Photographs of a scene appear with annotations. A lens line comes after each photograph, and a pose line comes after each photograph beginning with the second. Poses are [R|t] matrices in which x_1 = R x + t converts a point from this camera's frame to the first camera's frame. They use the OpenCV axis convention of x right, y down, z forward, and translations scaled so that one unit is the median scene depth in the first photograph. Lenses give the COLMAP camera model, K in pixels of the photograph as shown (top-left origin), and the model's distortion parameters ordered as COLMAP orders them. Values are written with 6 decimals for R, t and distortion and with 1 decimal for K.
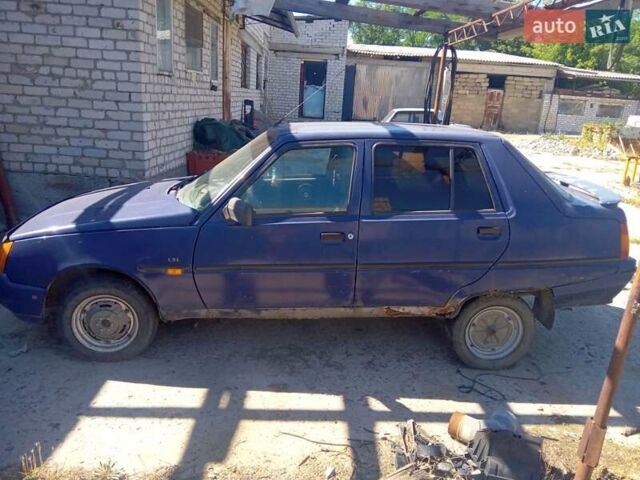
lens RADIAL K [[492.1, 0, 320.0], [0, 492.1, 240.0], [0, 0, 1]] dist [0.049427, -0.103704]
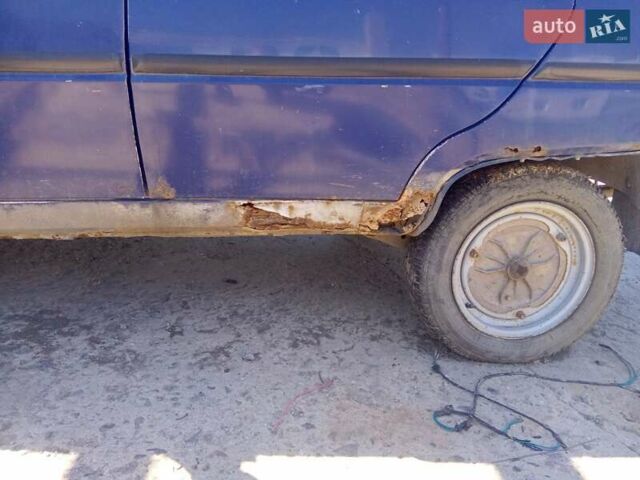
lens RADIAL K [[492.1, 0, 320.0], [0, 492.1, 240.0], [0, 0, 1]] dist [0.049427, -0.103704]
pose [[0.999673, -0.008702, 0.024066, 0.178435], [0.008042, 0.999593, 0.027378, 0.150524], [-0.024294, -0.027175, 0.999335, 0.608889]]
